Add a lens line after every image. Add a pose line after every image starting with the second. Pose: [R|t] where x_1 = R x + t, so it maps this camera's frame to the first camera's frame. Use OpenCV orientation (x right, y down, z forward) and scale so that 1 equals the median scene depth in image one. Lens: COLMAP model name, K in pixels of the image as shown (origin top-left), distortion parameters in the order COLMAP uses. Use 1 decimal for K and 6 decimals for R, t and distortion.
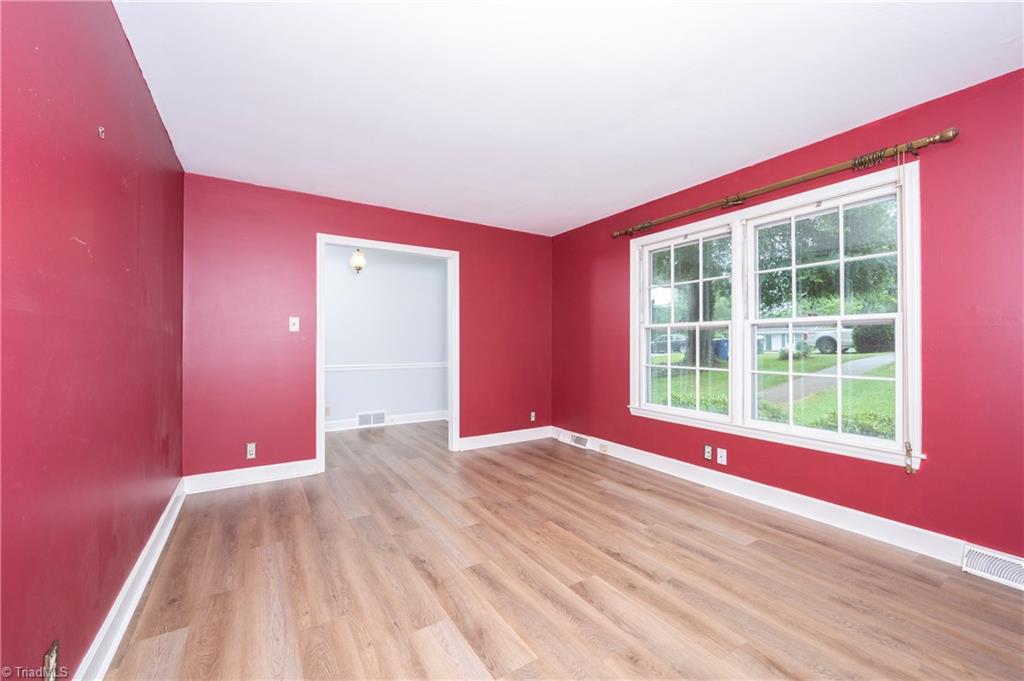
lens RADIAL K [[408.8, 0, 515.0], [0, 408.8, 342.7], [0, 0, 1]] dist [-0.000852, -0.000313]
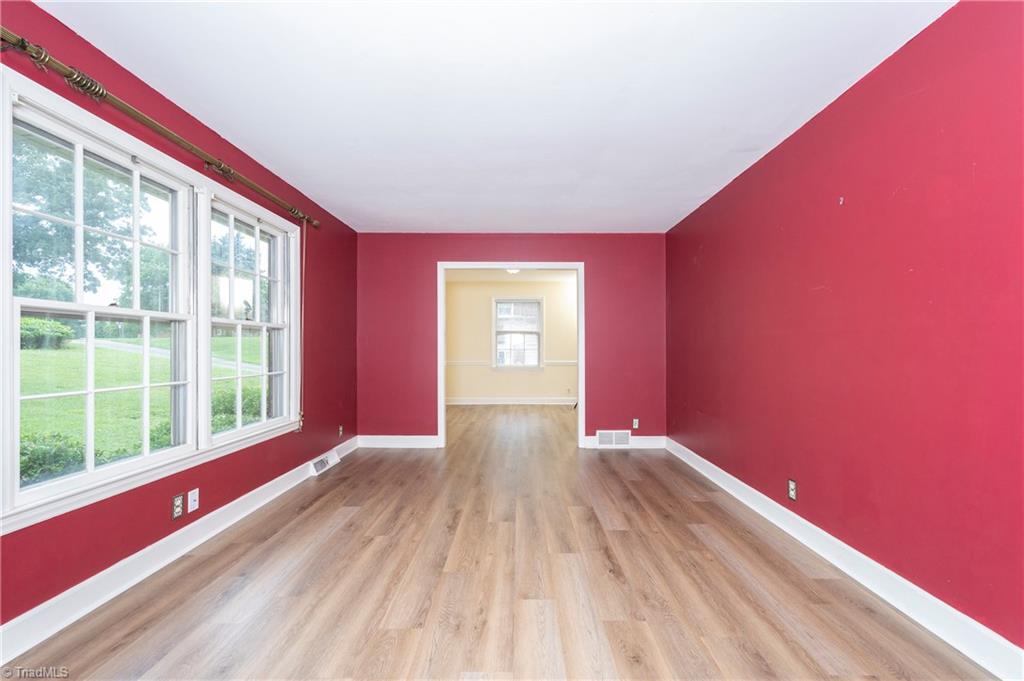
lens RADIAL K [[408.8, 0, 518.2], [0, 408.8, 343.7], [0, 0, 1]] dist [-0.000852, -0.000313]
pose [[-0.839559, 0.005794, 0.543238, -0.531132], [0.000158, 0.999946, -0.010420, 0.008251], [-0.543268, -0.008662, -0.839514, 1.813036]]
